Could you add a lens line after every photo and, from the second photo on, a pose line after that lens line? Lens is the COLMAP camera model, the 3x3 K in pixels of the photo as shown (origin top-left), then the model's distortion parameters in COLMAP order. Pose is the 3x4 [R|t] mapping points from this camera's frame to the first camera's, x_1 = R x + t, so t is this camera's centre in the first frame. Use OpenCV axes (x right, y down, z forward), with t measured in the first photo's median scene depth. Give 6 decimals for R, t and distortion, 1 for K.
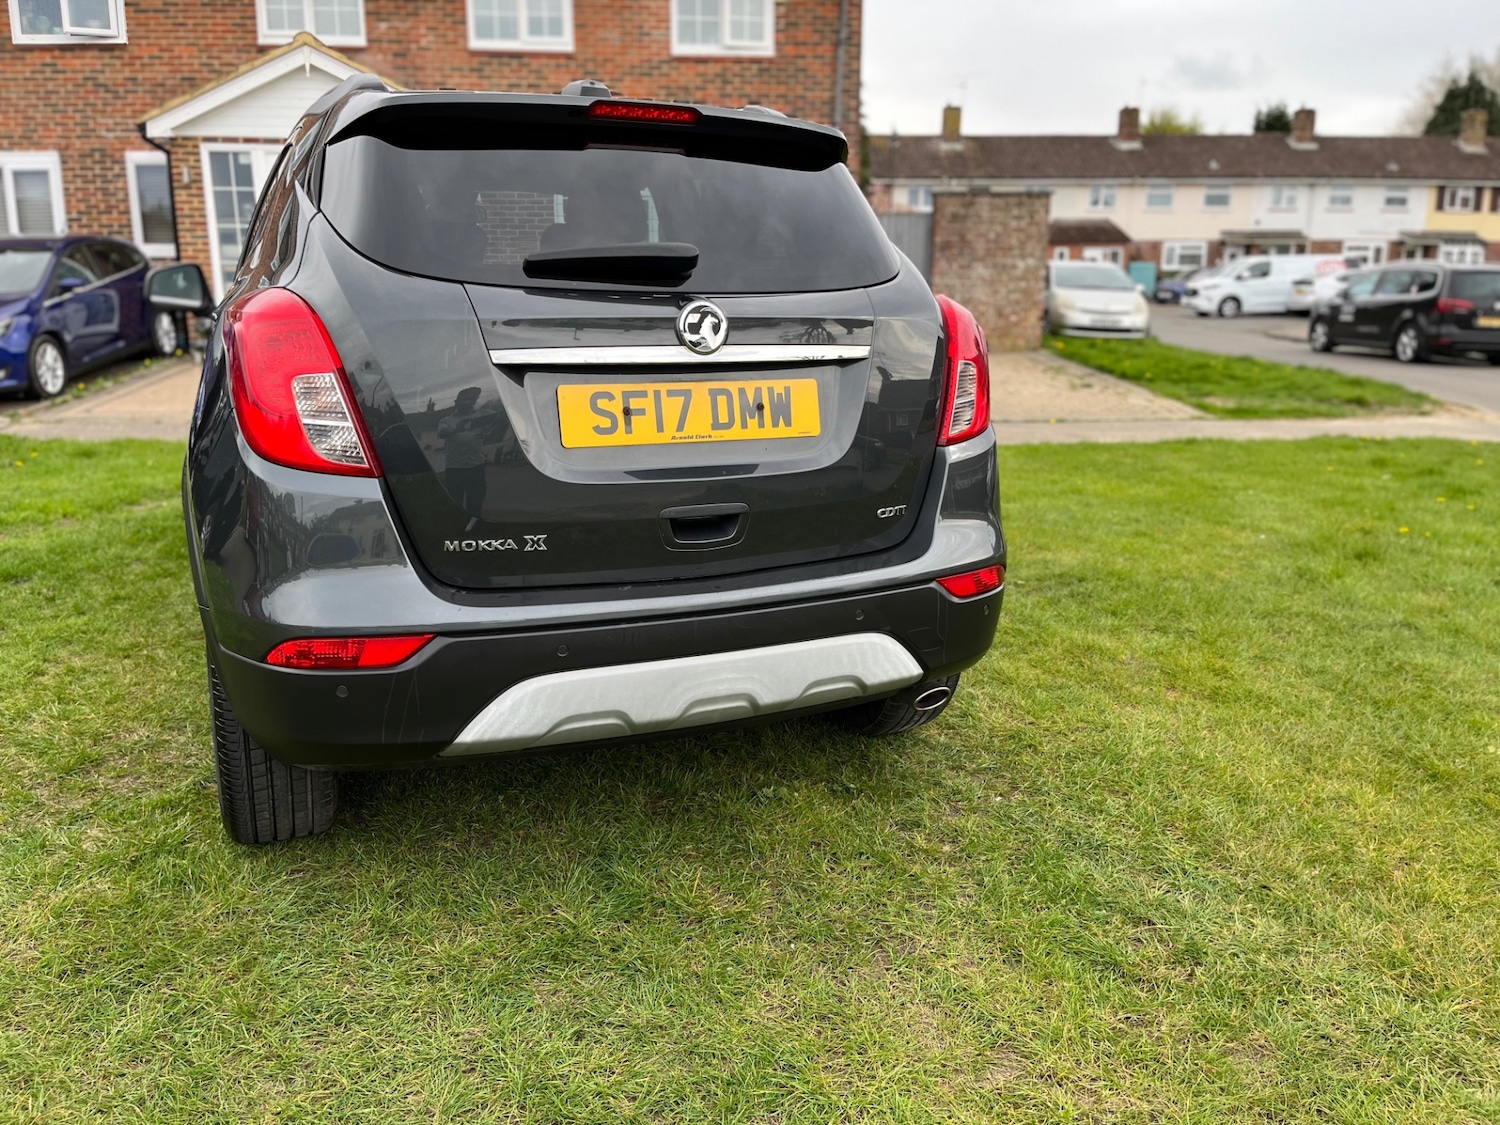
lens RADIAL K [[1137.9, 0, 750.0], [0, 1137.9, 553.4], [0, 0, 1]] dist [0.100658, -0.145477]
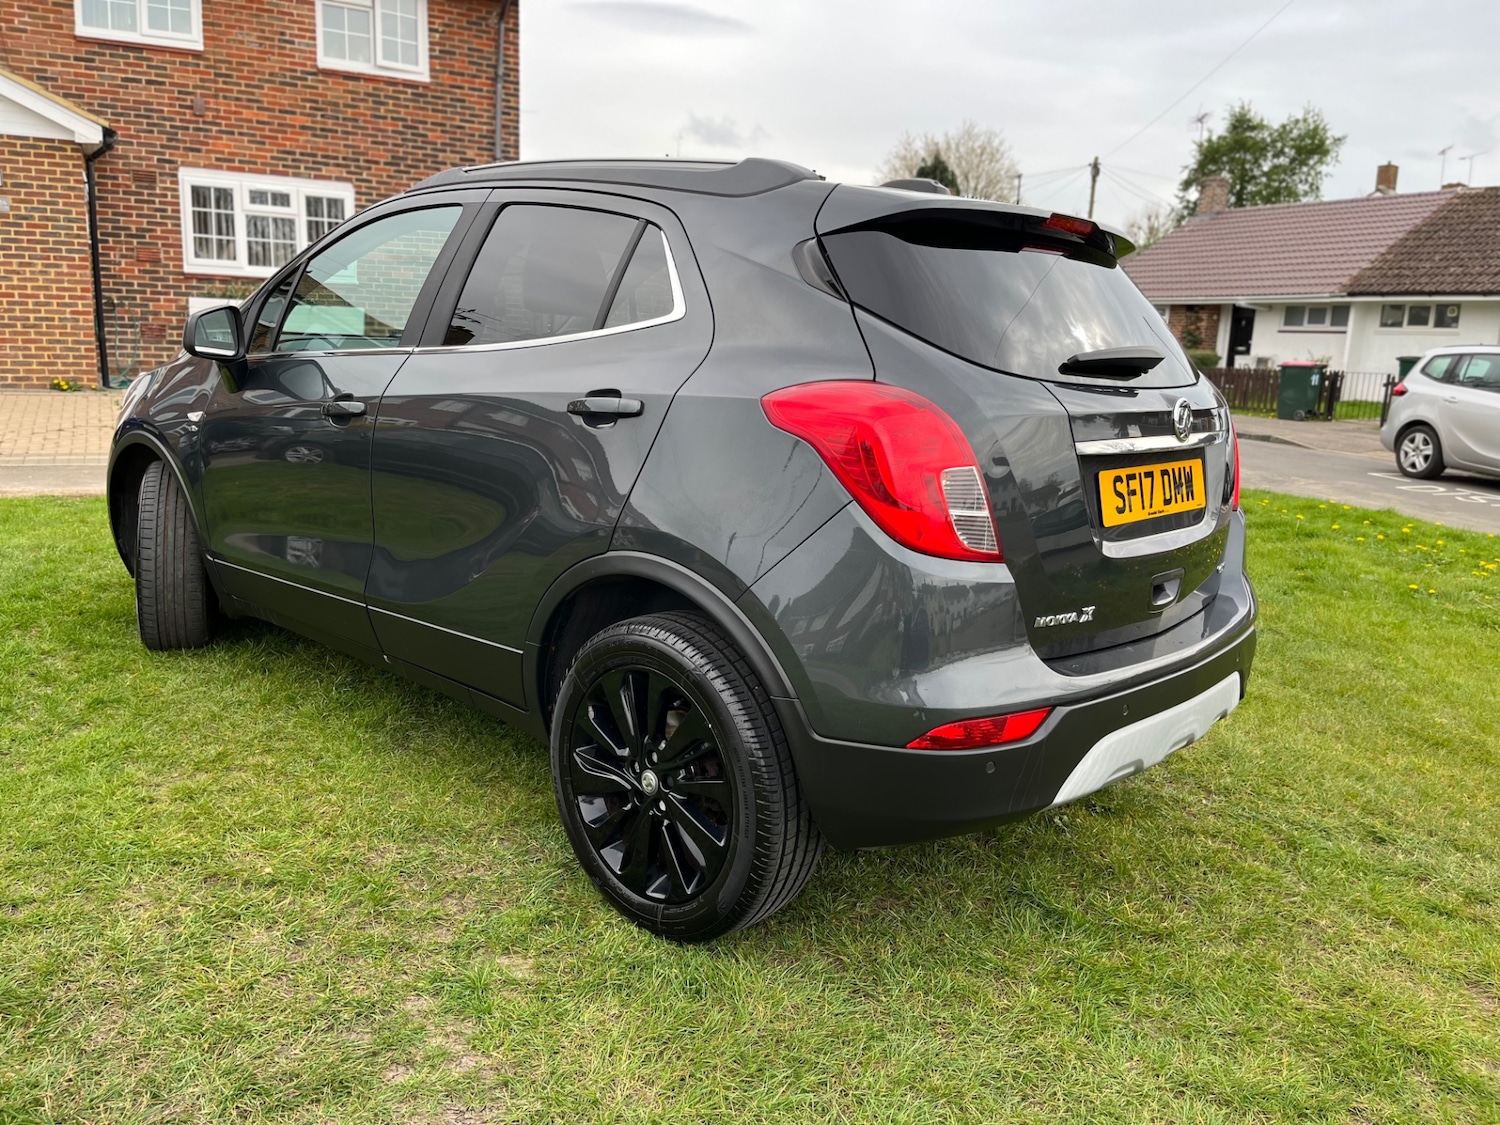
lens RADIAL K [[1137.9, 0, 750.0], [0, 1137.9, 553.4], [0, 0, 1]] dist [0.100658, -0.145477]
pose [[0.915592, -0.039312, 0.400183, -0.145707], [0.048929, 0.998706, -0.013839, -0.010765], [-0.399121, 0.032252, 0.916331, 0.018084]]
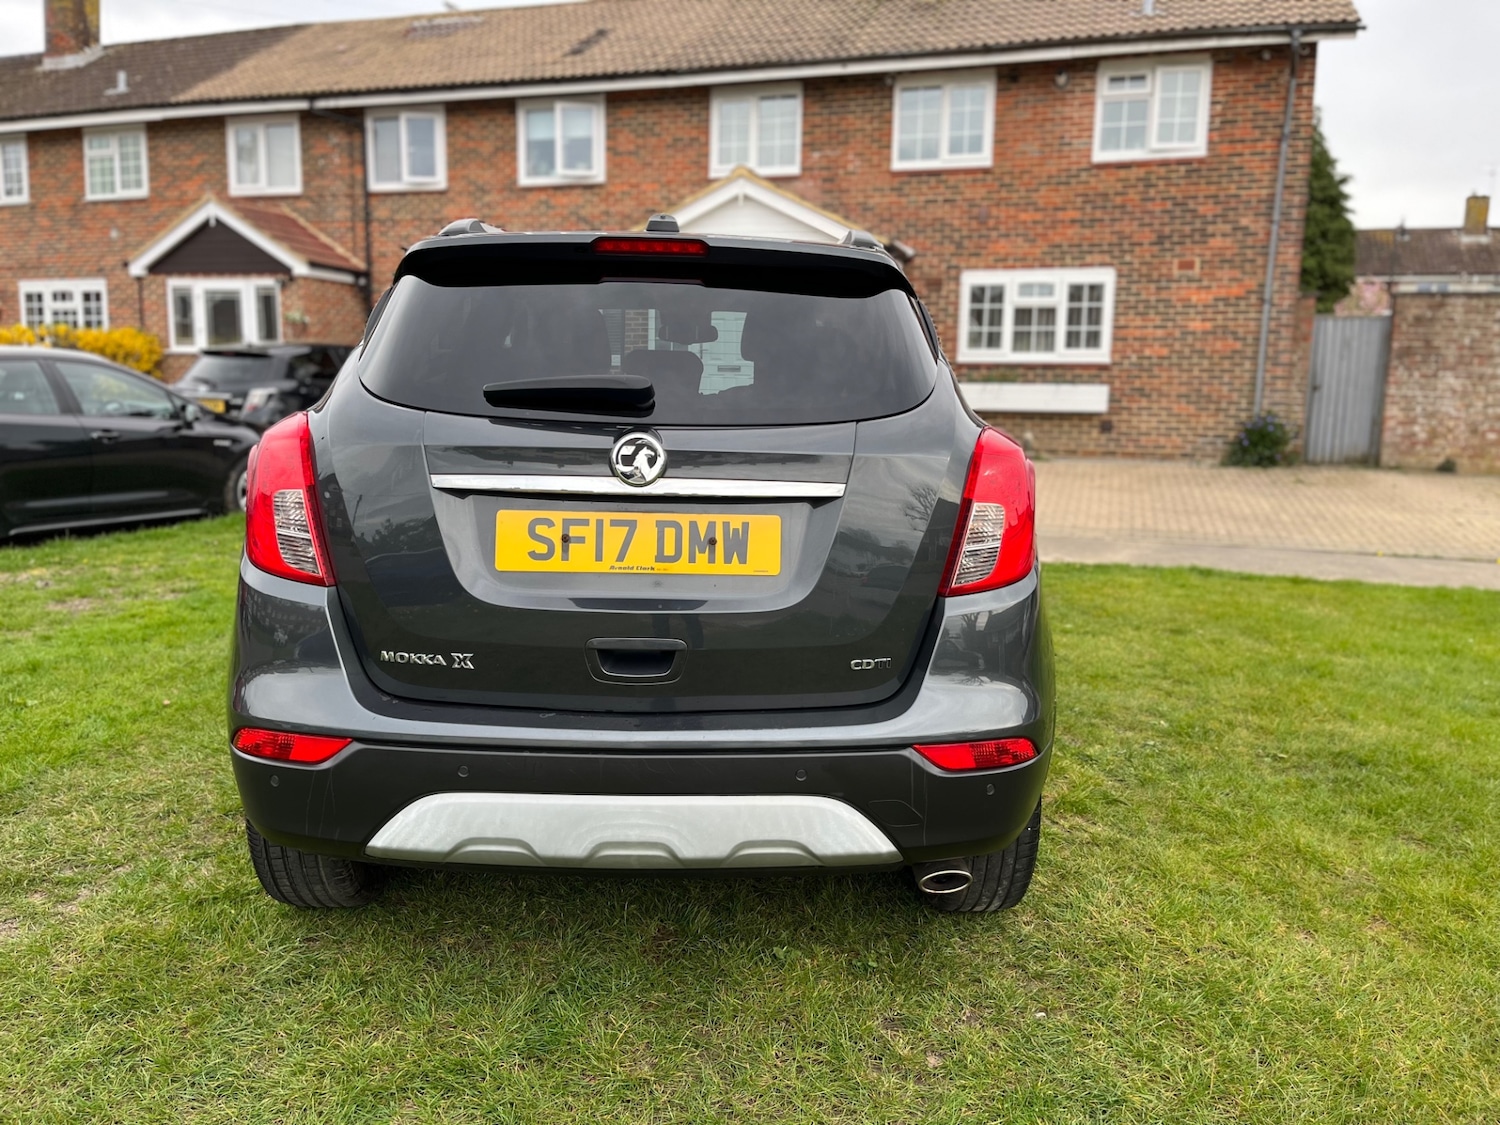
lens RADIAL K [[1142.7, 0, 758.5], [0, 1142.7, 557.3], [0, 0, 1]] dist [0.077676, -0.103674]
pose [[0.922952, 0.070382, -0.378425, 0.069139], [-0.101141, 0.992938, -0.062003, -0.010130], [0.371389, 0.095500, 0.923553, 0.021886]]
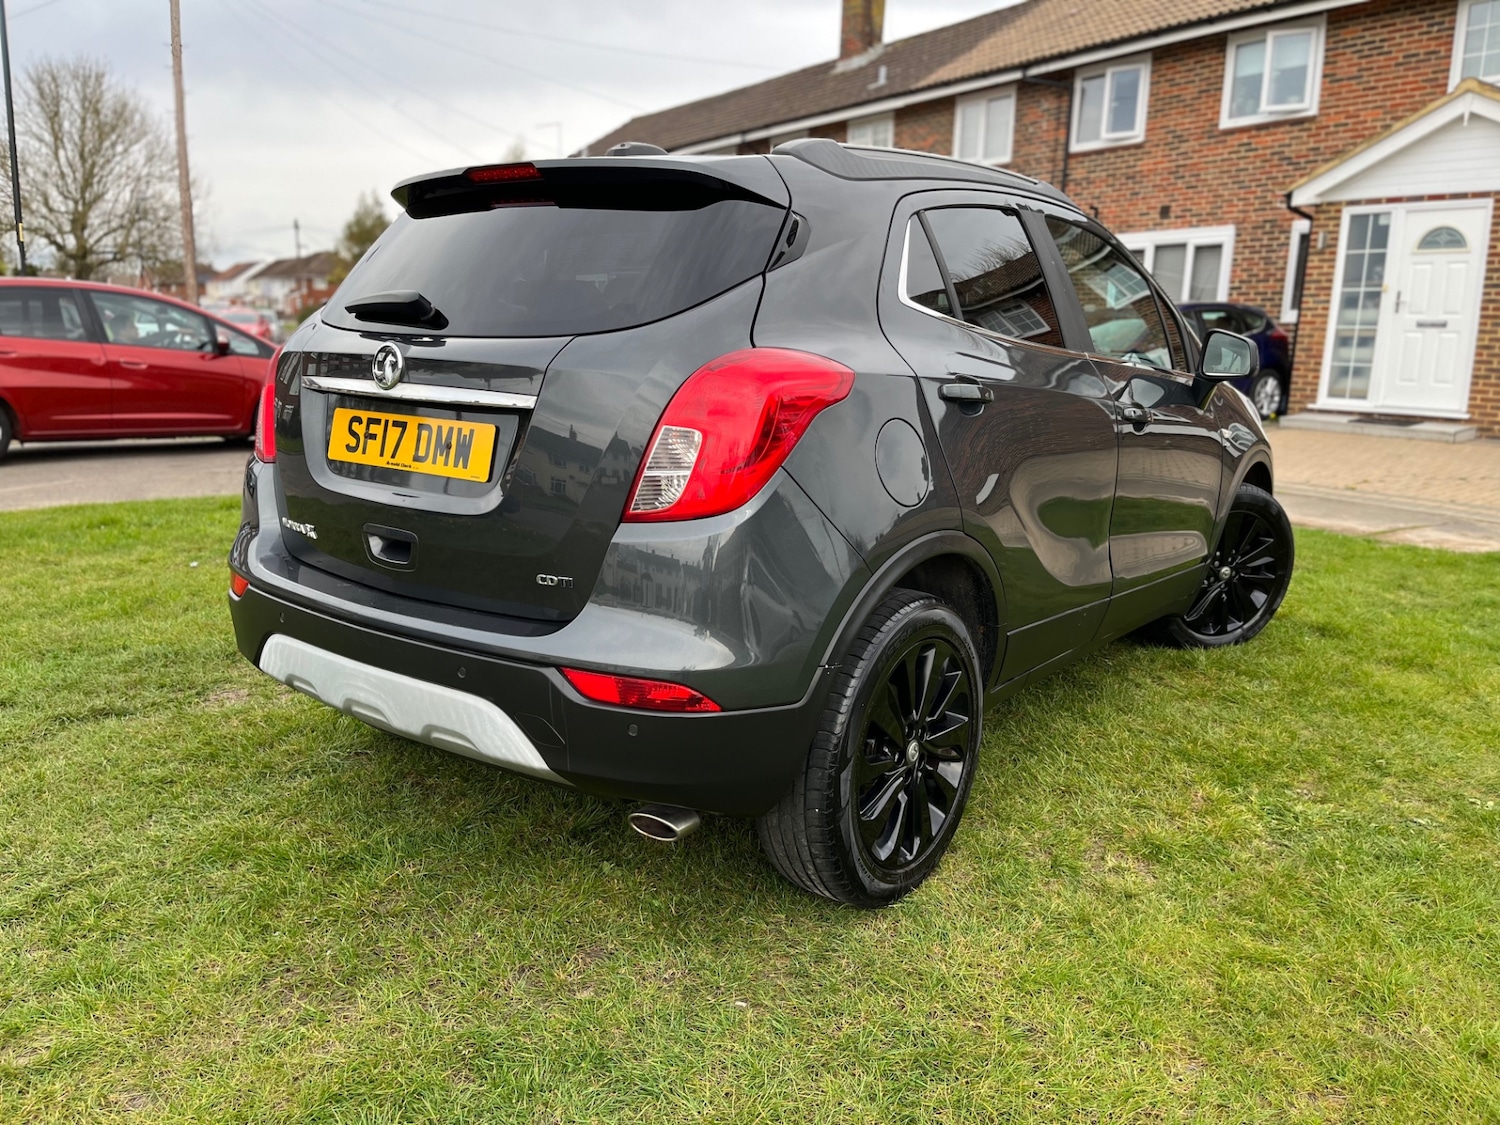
lens RADIAL K [[1141.0, 0, 750.0], [0, 1141.0, 562.5], [0, 0, 1]] dist [0.099857, -0.160111]
pose [[0.472524, 0.177608, -0.863236, 0.176942], [-0.220229, 0.972205, 0.079477, -0.028449], [0.853358, 0.152555, 0.498504, 0.123882]]
